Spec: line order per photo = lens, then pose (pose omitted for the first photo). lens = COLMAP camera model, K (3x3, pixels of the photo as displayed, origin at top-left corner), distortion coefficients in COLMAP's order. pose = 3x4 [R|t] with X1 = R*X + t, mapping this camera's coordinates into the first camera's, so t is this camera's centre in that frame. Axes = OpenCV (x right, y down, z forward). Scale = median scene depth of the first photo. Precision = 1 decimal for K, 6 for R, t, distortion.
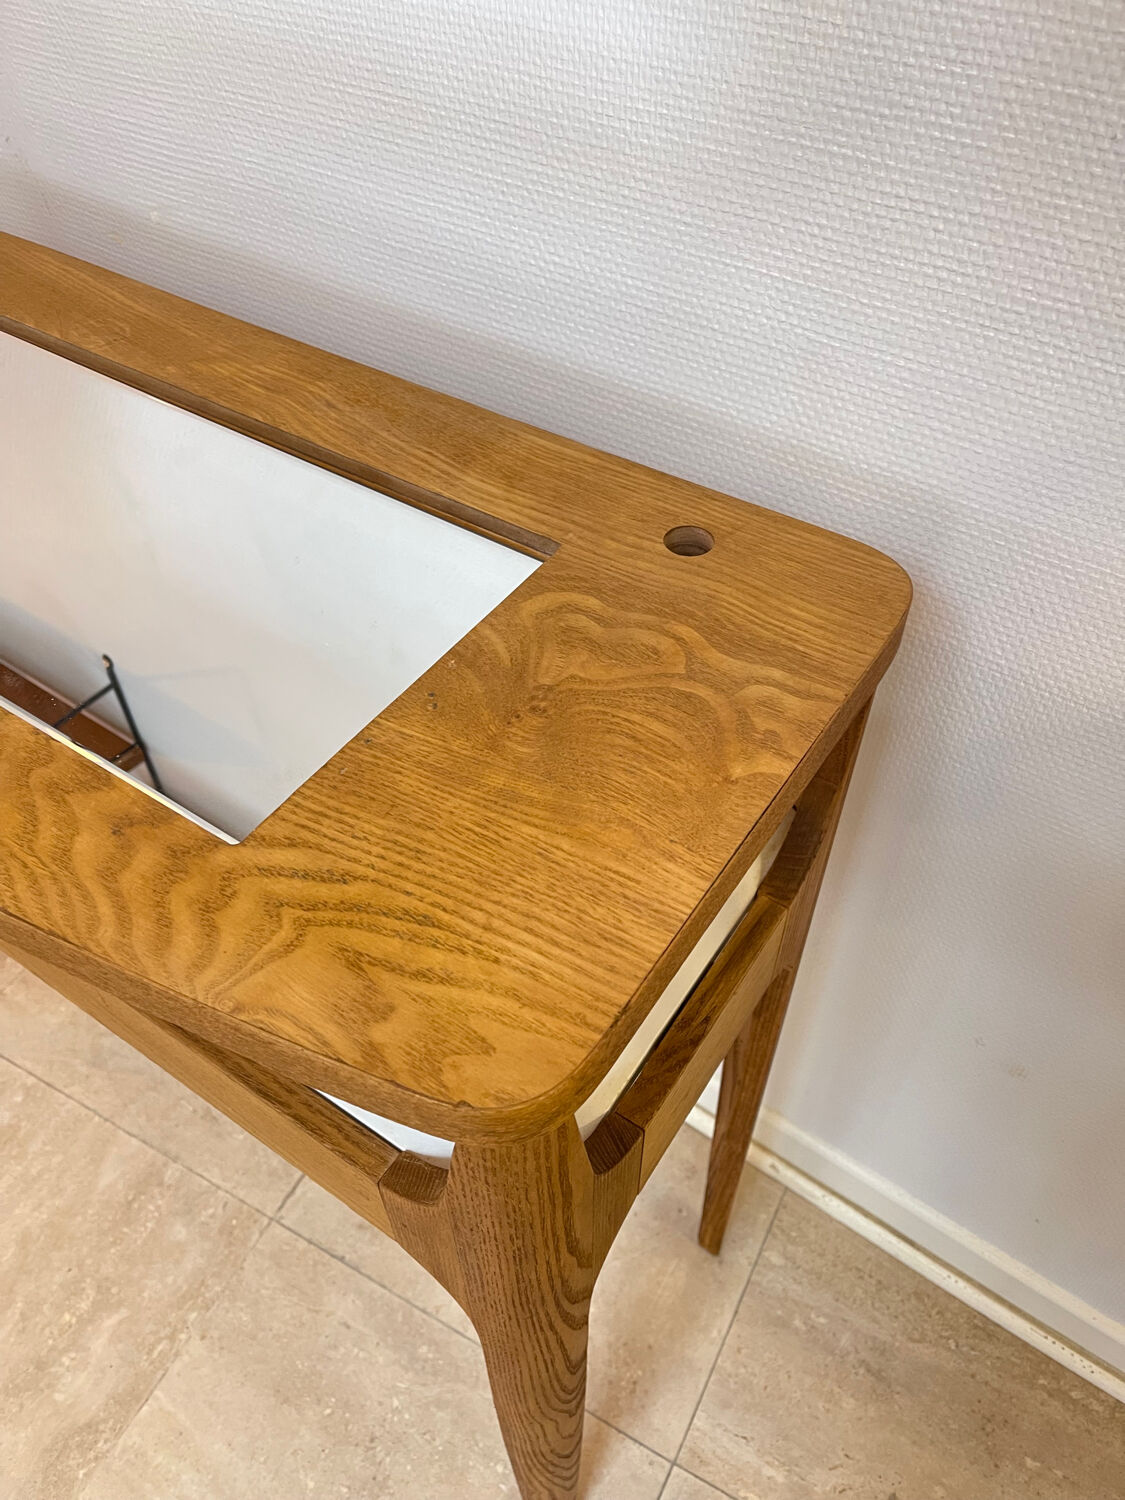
lens RADIAL K [[1126.7, 0, 552.3], [0, 1126.7, 747.2], [0, 0, 1]] dist [0.101463, -0.148689]
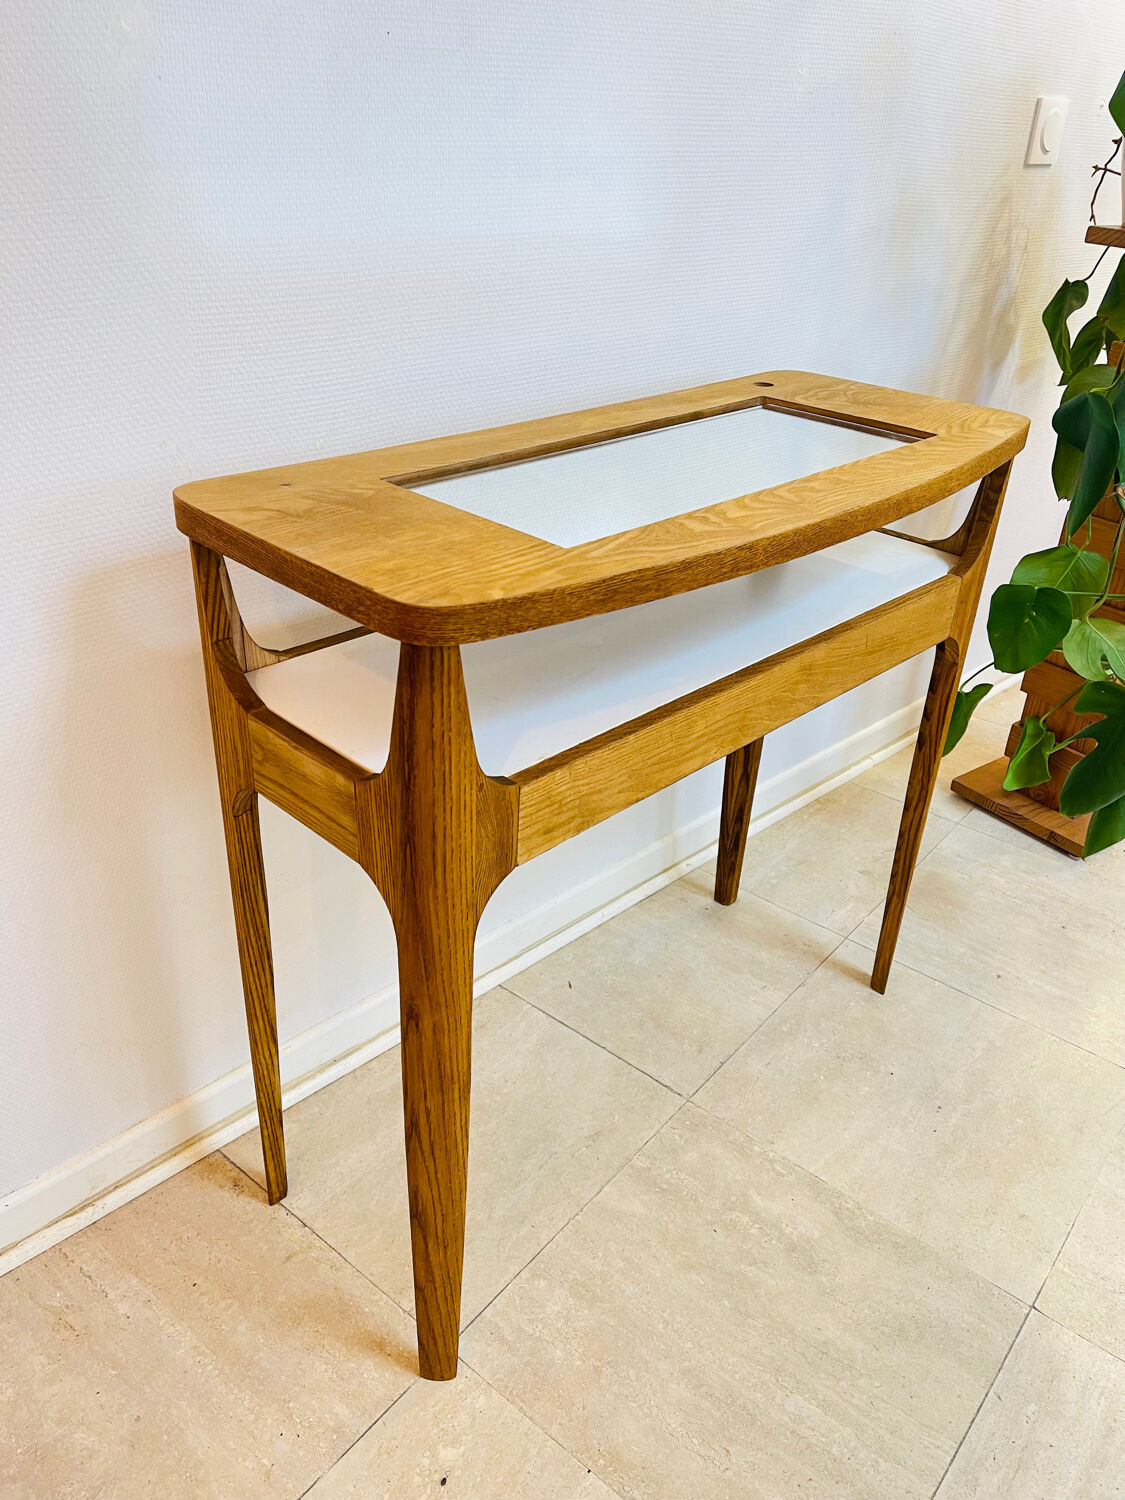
lens RADIAL K [[1133.4, 0, 562.5], [0, 1133.4, 750.0], [0, 0, 1]] dist [0.075342, -0.097888]
pose [[0.183963, -0.464141, 0.866447, -3.093904], [0.692900, 0.686456, 0.220607, -0.609369], [-0.697171, 0.559778, 0.447886, 0.791408]]
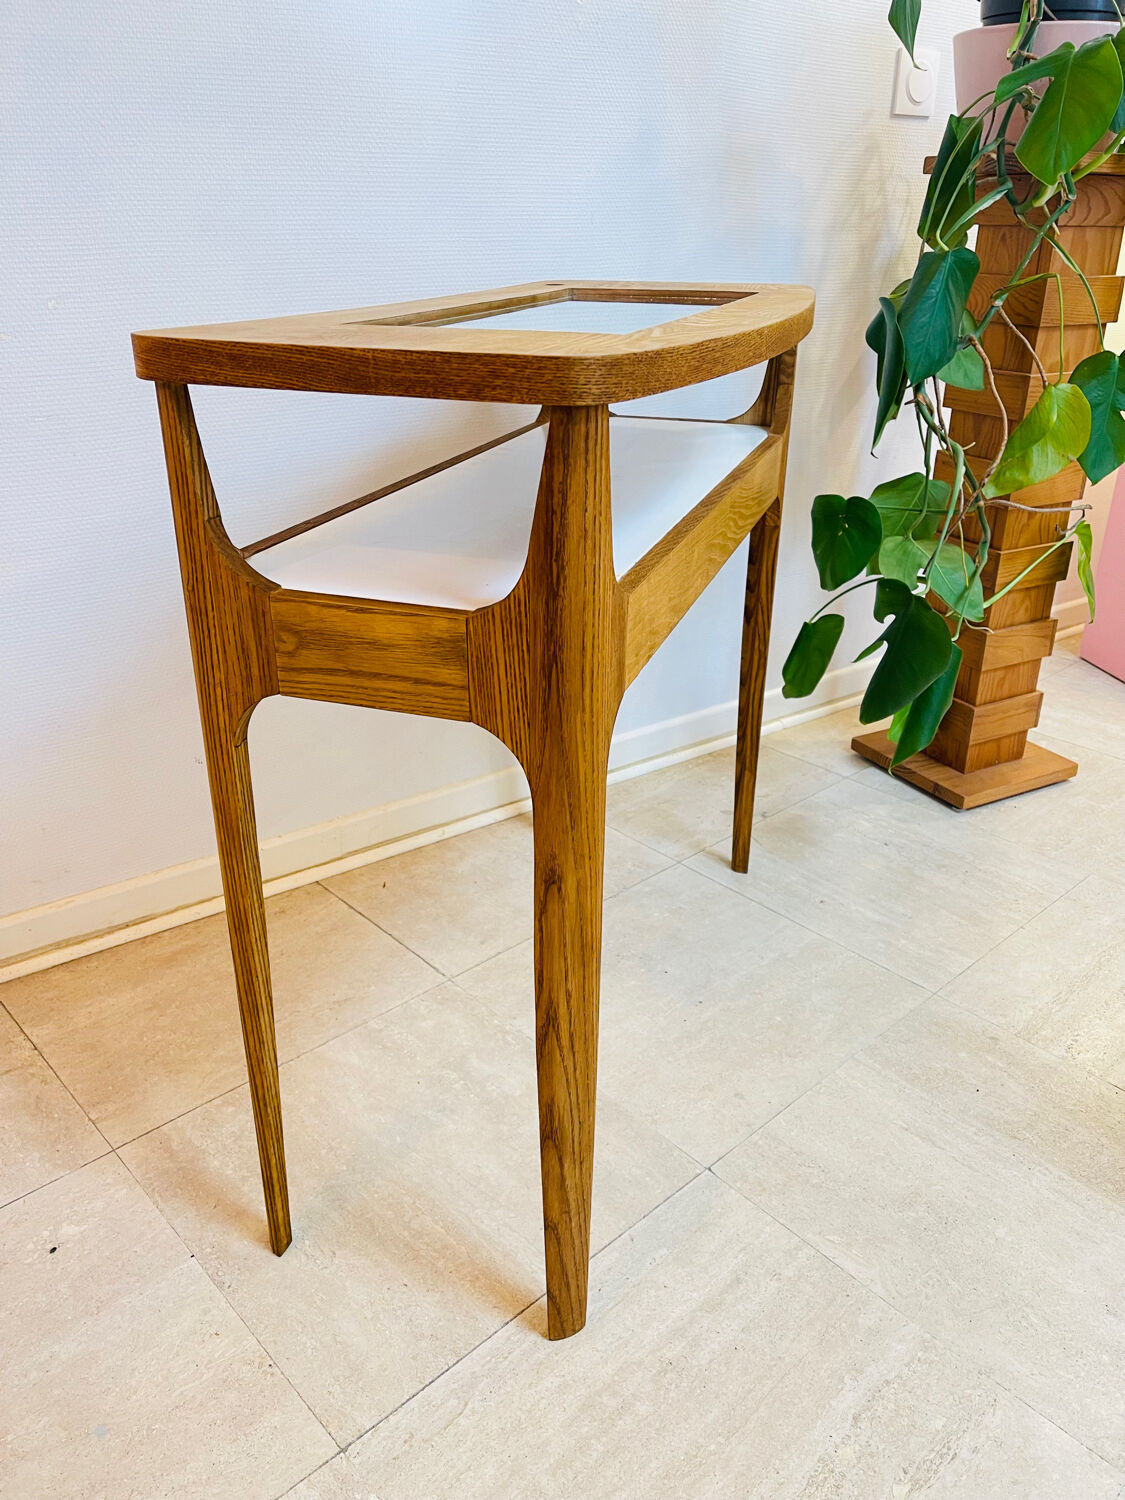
lens RADIAL K [[1146.7, 0, 576.4], [0, 1146.7, 746.8], [0, 0, 1]] dist [0.045794, -0.048517]
pose [[0.318011, -0.384016, 0.866834, -3.165486], [0.687999, 0.722547, 0.067692, 0.602479], [-0.652323, 0.574854, 0.493981, 0.292953]]
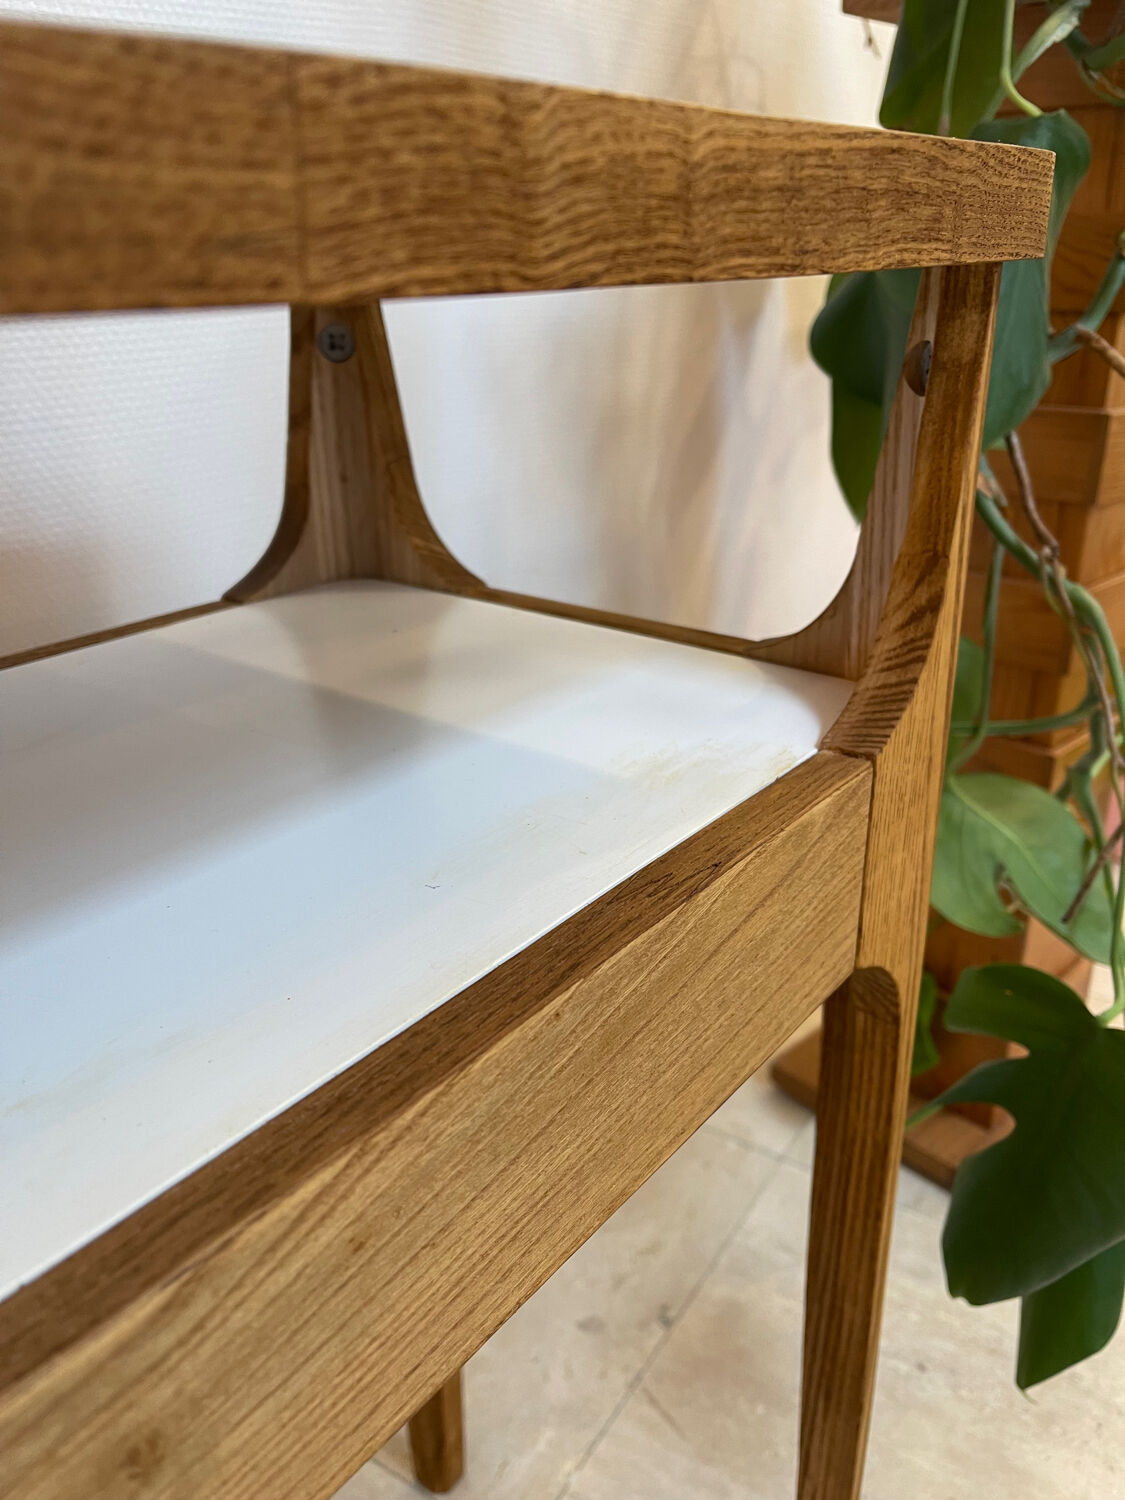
lens RADIAL K [[1146.7, 0, 576.4], [0, 1146.7, 746.8], [0, 0, 1]] dist [0.045794, -0.048517]
pose [[0.070705, -0.378514, 0.922891, -0.889906], [0.739140, 0.641168, 0.206341, 0.335740], [-0.669831, 0.667556, 0.325109, 0.822436]]
